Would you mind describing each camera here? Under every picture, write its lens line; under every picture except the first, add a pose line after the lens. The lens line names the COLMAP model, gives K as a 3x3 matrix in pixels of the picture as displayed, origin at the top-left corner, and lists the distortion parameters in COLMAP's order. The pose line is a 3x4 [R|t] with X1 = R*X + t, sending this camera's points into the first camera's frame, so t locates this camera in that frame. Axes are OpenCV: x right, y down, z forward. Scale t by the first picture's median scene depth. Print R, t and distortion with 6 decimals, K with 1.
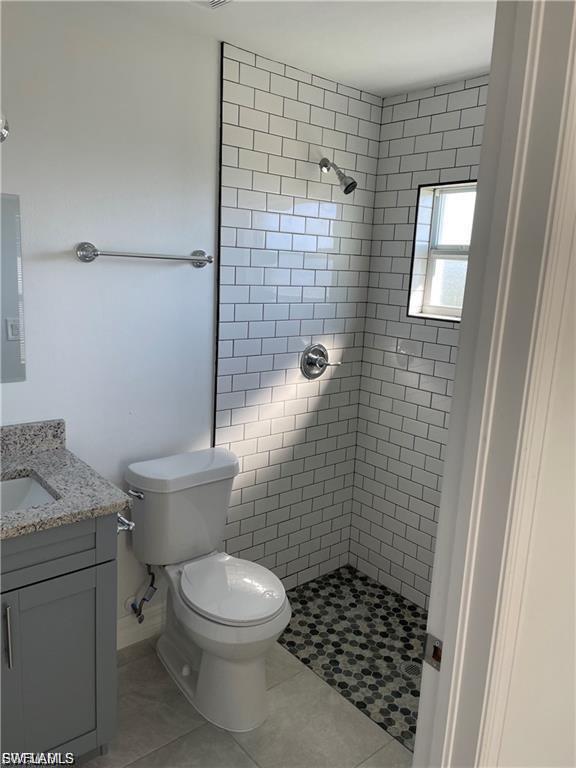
lens RADIAL K [[579.5, 0, 288.0], [0, 579.5, 384.0], [0, 0, 1]] dist [0.093310, -0.117743]
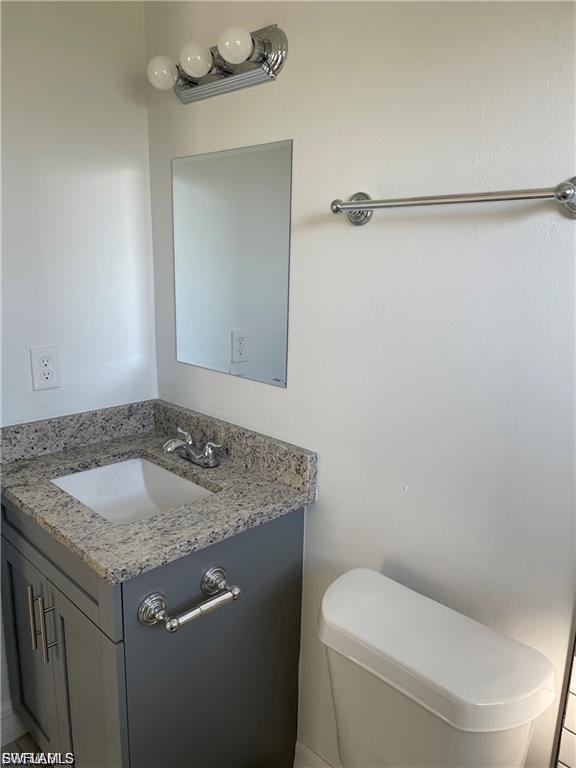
lens RADIAL K [[579.5, 0, 288.0], [0, 579.5, 384.0], [0, 0, 1]] dist [0.093310, -0.117743]
pose [[0.067665, 0.163492, -0.984221, 0.246359], [-0.210760, 0.966563, 0.146069, -0.099480], [0.975193, 0.197550, 0.099860, 0.755057]]
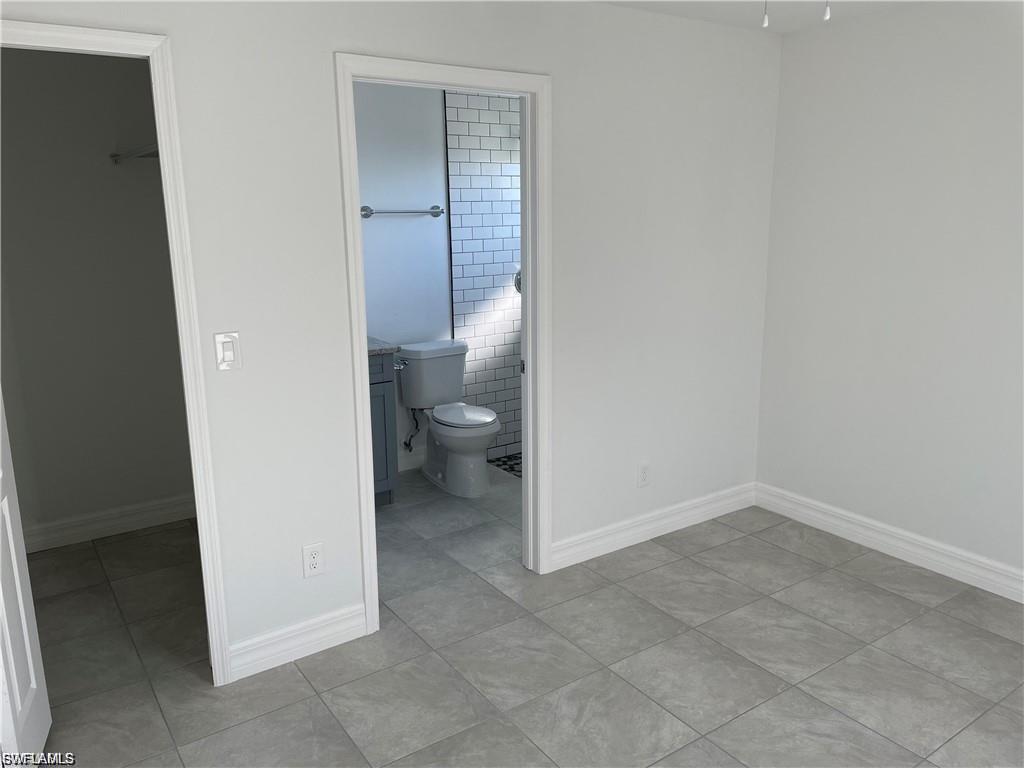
lens RADIAL K [[772.7, 0, 512.0], [0, 772.7, 384.0], [0, 0, 1]] dist [0.093310, -0.117743]
pose [[0.992821, -0.043370, -0.111473, 0.246680], [0.044723, 0.998953, 0.009660, 0.221018], [0.110937, -0.014576, 0.993721, -0.980175]]
